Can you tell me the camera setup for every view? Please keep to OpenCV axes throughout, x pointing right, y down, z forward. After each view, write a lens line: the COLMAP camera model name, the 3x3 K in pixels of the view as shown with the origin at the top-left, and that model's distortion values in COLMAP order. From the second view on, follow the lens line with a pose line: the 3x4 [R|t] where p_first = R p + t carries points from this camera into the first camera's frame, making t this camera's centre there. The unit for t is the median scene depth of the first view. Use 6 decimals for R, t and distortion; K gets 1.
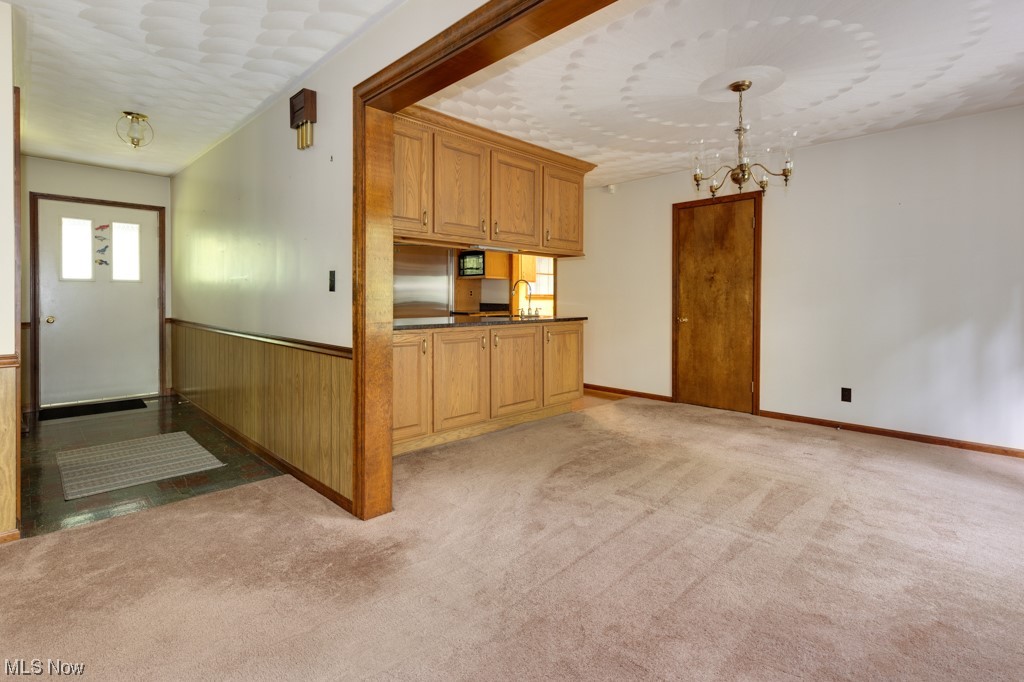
lens RADIAL K [[484.0, 0, 526.5], [0, 484.0, 297.9], [0, 0, 1]] dist [0.001350, -0.000685]
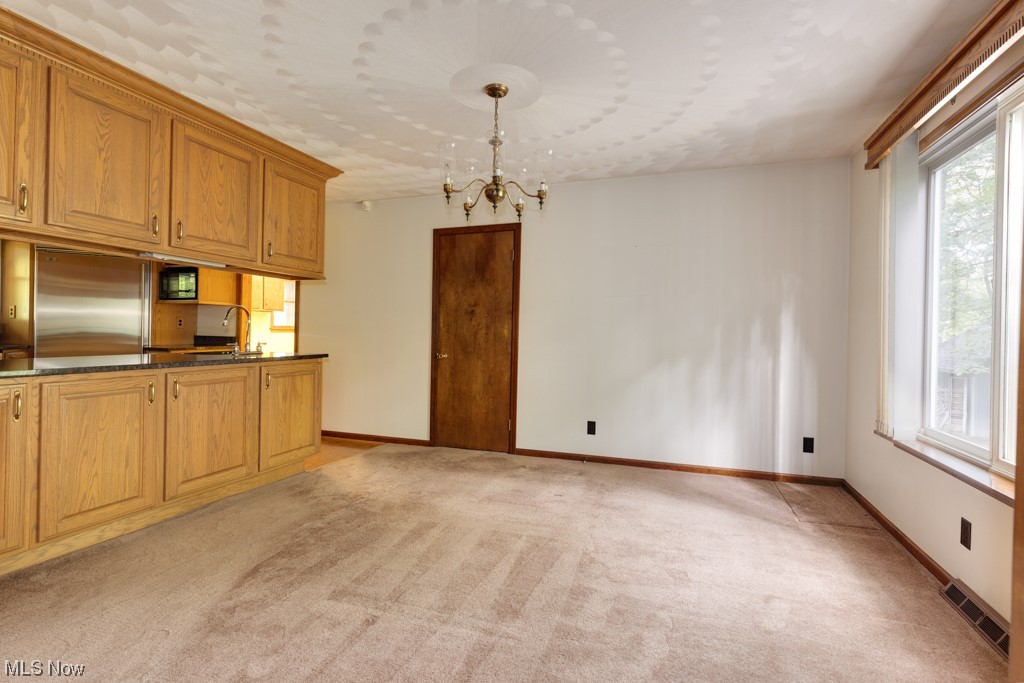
lens RADIAL K [[471.4, 0, 521.4], [0, 471.4, 337.2], [0, 0, 1]] dist [0.001474, -0.000905]
pose [[0.903359, 0.006676, 0.428833, 0.099201], [-0.011938, 0.999883, 0.009582, -0.000635], [-0.428718, -0.013776, 0.903333, 0.168698]]
